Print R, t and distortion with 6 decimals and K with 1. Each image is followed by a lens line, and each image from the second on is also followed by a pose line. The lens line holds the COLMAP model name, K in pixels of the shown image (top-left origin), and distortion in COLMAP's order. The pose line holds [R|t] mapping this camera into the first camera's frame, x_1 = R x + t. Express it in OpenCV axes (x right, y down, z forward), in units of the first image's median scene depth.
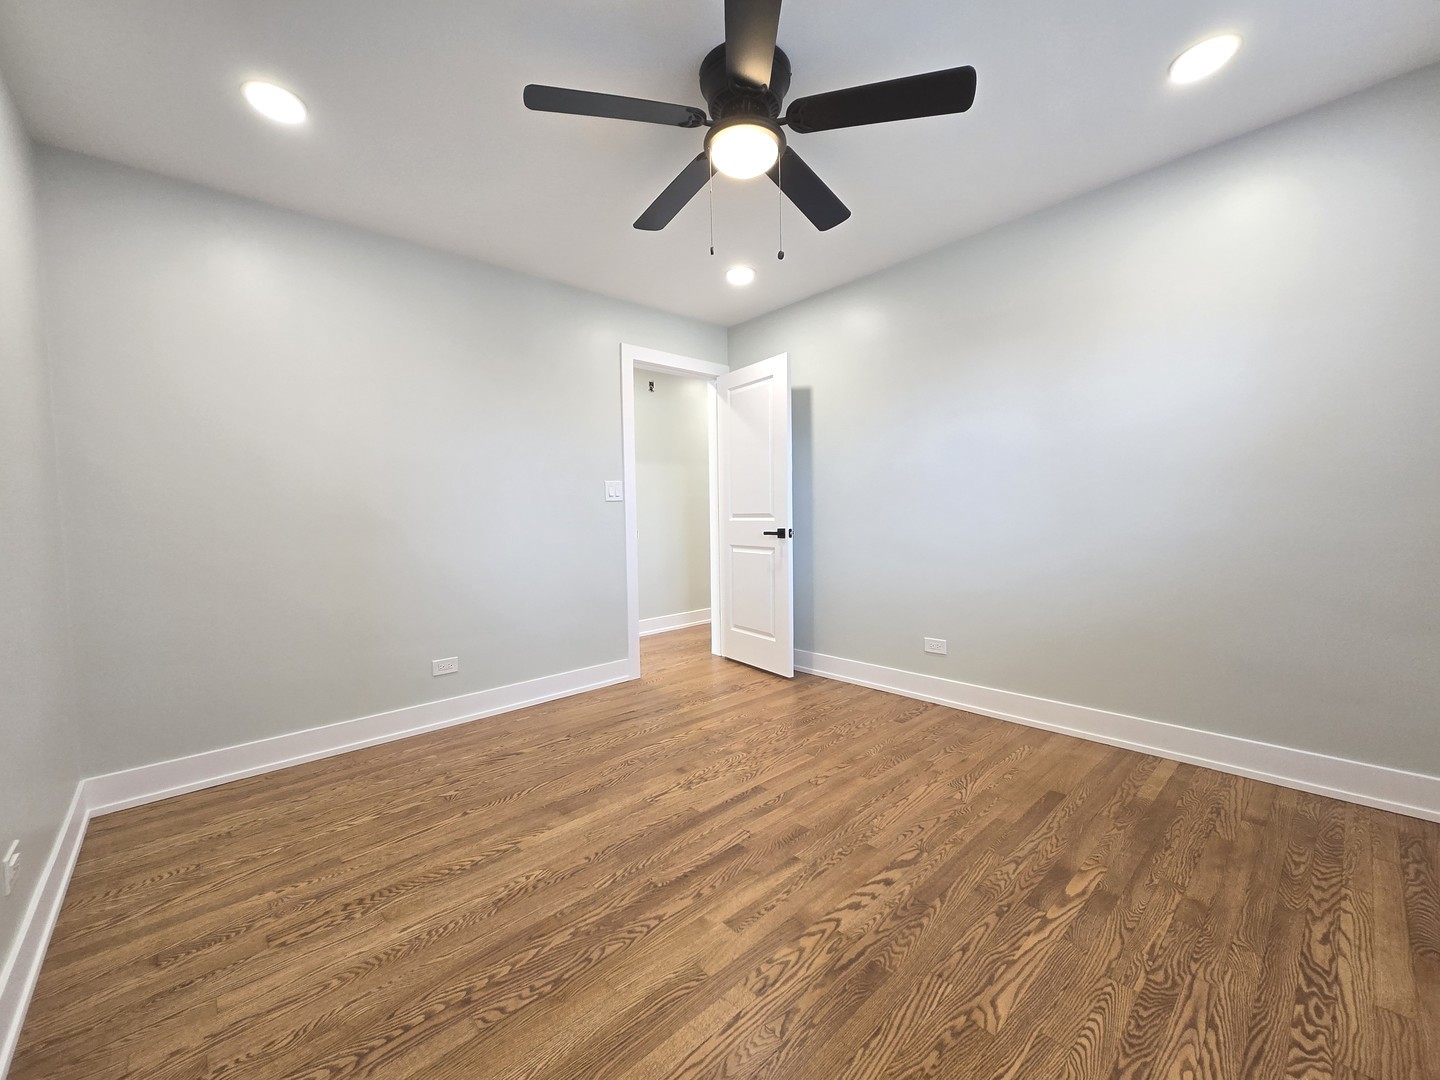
lens RADIAL K [[571.8, 0, 722.6], [0, 571.8, 541.8], [0, 0, 1]] dist [0.002419, 0.000250]
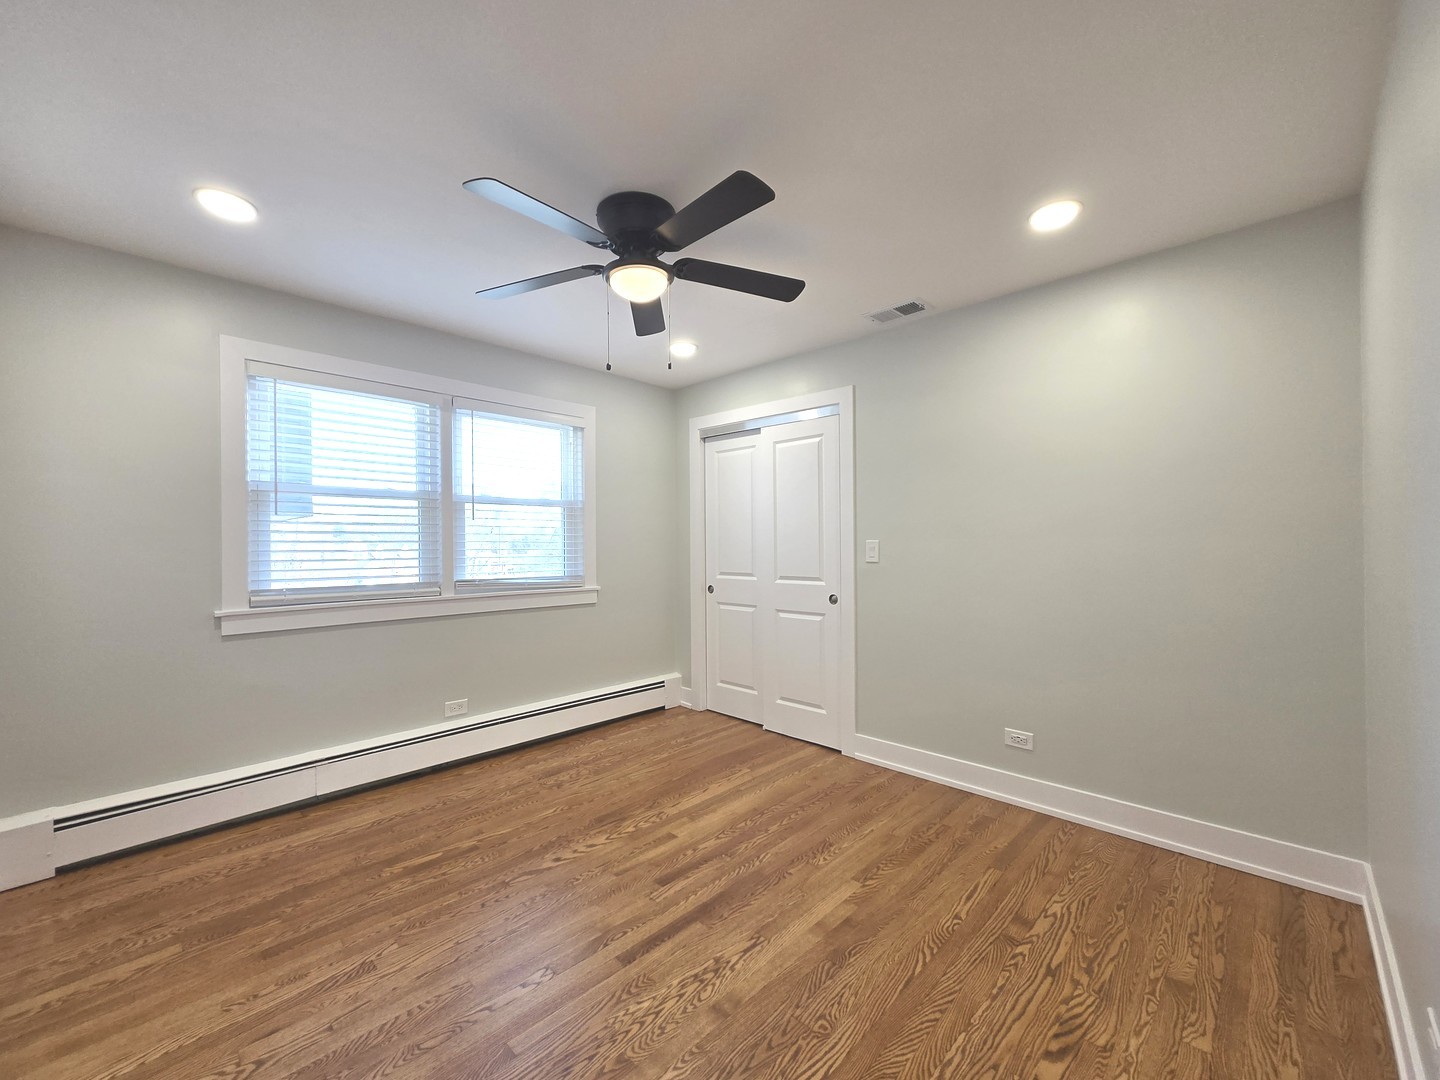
lens RADIAL K [[571.8, 0, 728.2], [0, 571.8, 545.7], [0, 0, 1]] dist [0.002419, 0.000250]
pose [[-0.997573, 0.030522, -0.062587, -0.056146], [0.026978, 0.998026, 0.056716, -0.216764], [0.064194, 0.054889, -0.996427, 2.263837]]
